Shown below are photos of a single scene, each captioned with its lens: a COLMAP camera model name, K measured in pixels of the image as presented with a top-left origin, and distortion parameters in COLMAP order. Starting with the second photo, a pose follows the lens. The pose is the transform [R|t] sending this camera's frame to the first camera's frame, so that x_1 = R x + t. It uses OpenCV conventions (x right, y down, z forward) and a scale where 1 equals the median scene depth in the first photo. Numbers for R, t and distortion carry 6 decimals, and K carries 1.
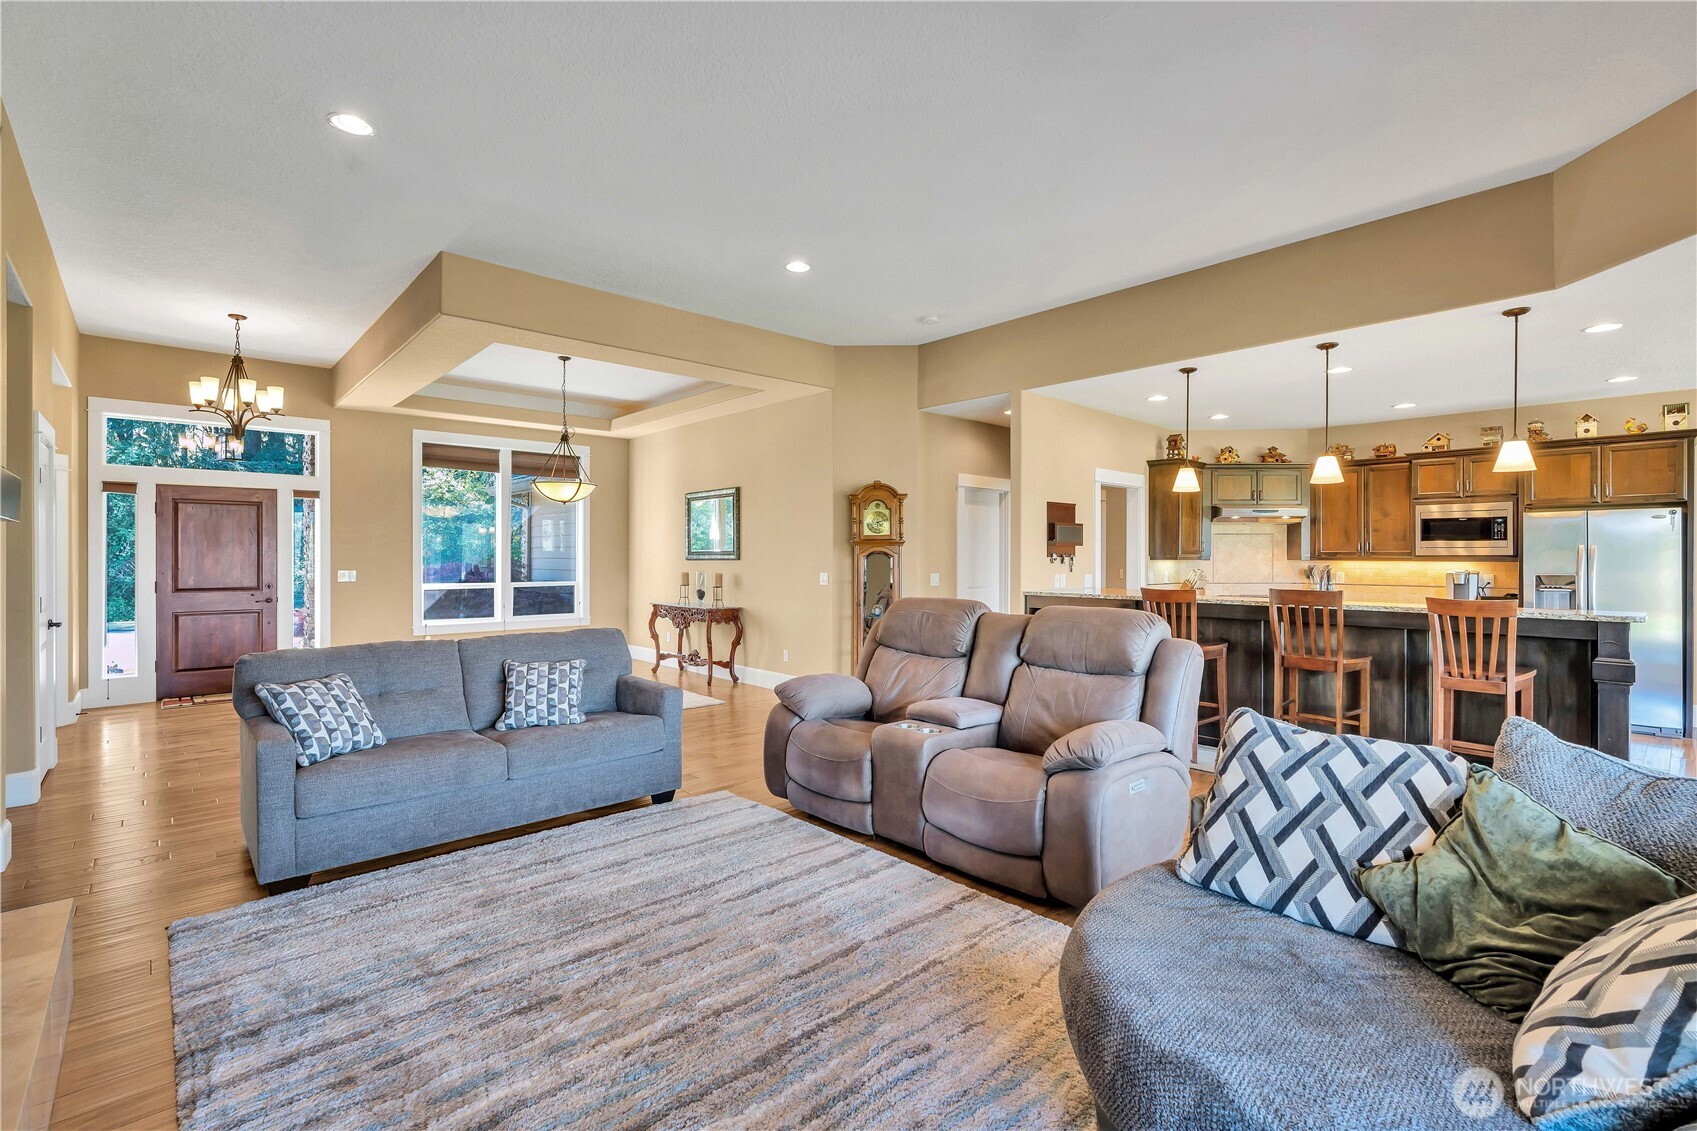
lens RADIAL K [[760.3, 0, 848.5], [0, 760.3, 565.5], [0, 0, 1]] dist [-0.001342, -0.000113]
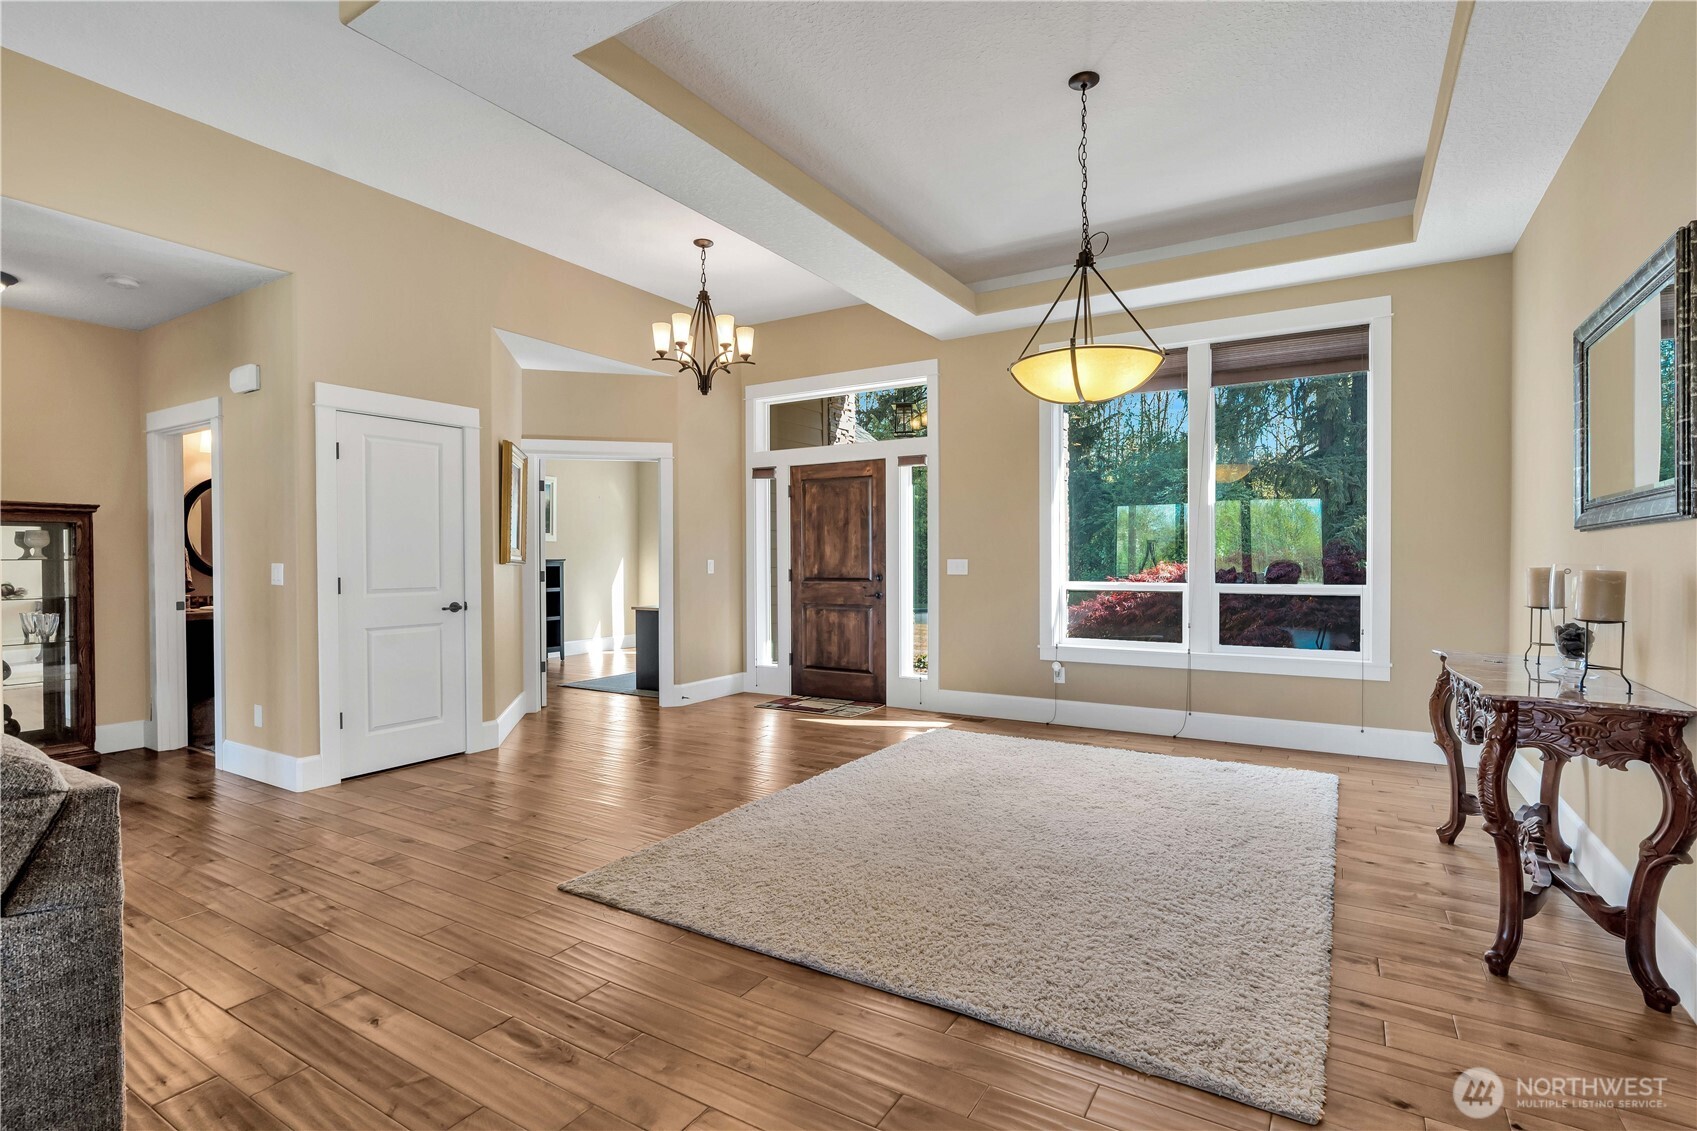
lens RADIAL K [[760.3, 0, 848.5], [0, 760.3, 565.5], [0, 0, 1]] dist [-0.001342, -0.000113]
pose [[0.276345, 0.008064, -0.961025, 0.015590], [-0.005624, 0.999961, 0.006773, 0.007719], [0.961042, 0.003533, 0.276380, 0.673240]]
